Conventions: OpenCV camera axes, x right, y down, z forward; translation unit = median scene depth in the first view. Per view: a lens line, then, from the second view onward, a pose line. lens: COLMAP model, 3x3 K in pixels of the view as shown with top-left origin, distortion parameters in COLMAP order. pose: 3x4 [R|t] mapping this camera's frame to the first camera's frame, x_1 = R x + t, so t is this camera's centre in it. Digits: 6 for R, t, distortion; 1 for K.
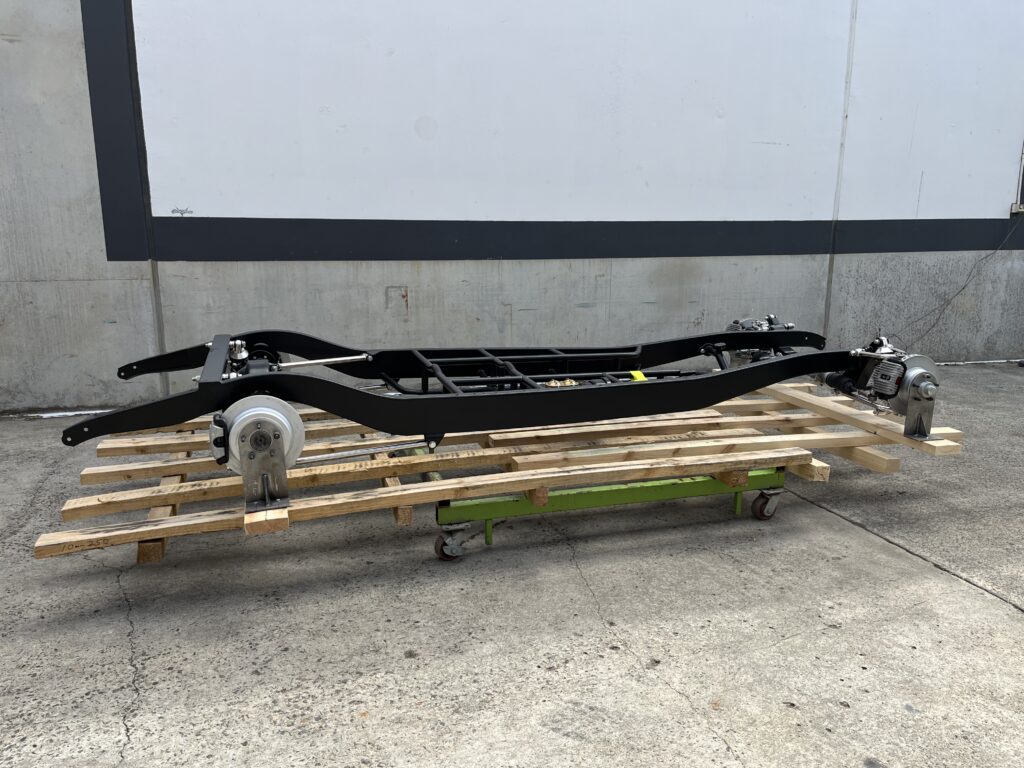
lens RADIAL K [[776.7, 0, 511.7], [0, 776.7, 389.6], [0, 0, 1]] dist [0.032773, -0.029714]
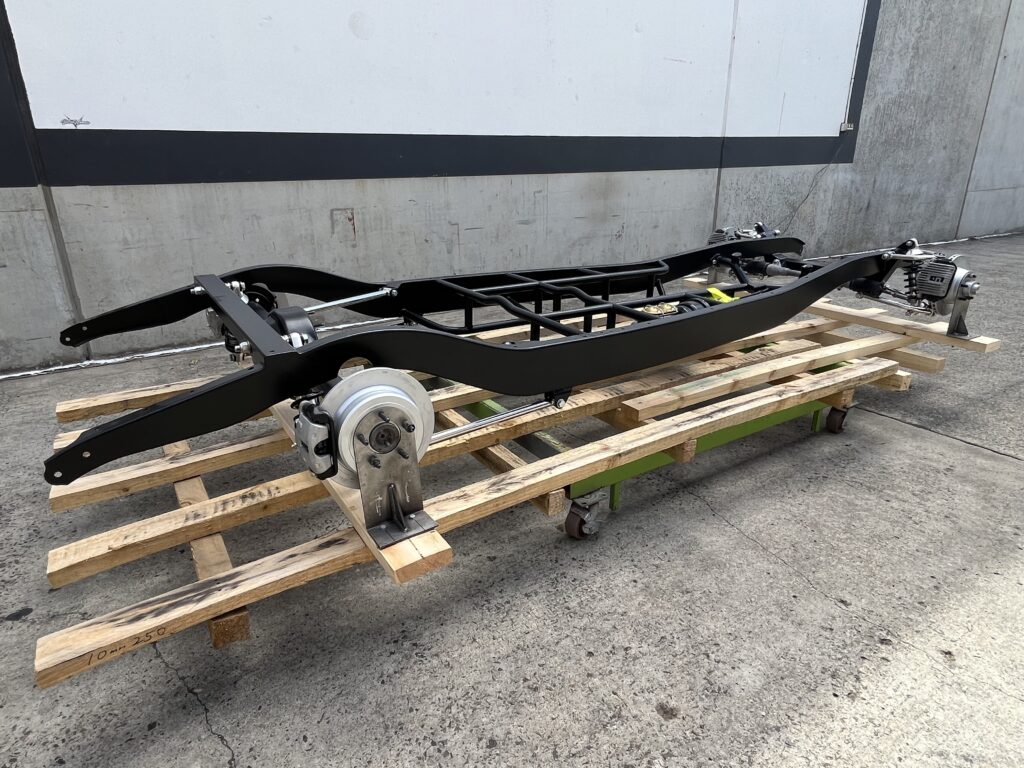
lens RADIAL K [[625.3, 0, 510.5], [0, 625.3, 382.1], [0, 0, 1]] dist [-0.011908, 0.005994]
pose [[0.964531, -0.101577, 0.243644, -0.239671], [0.067847, 0.987386, 0.143058, -0.033897], [-0.255102, -0.121453, 0.959256, 0.329935]]
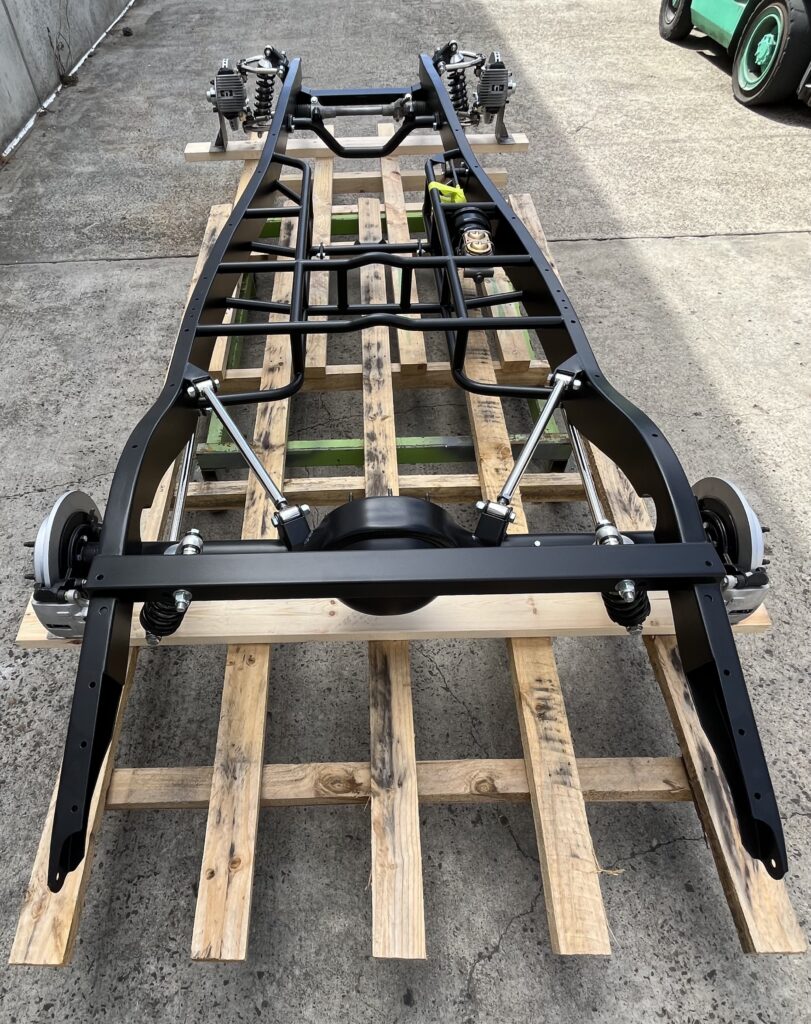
lens RADIAL K [[616.9, 0, 348.8], [0, 616.9, 553.0], [0, 0, 1]] dist [-0.002042, -0.000749]
pose [[0.285610, -0.771754, 0.568176, -0.487033], [0.230232, 0.630763, 0.741034, -0.258631], [-0.930280, -0.080835, 0.357835, 0.777178]]
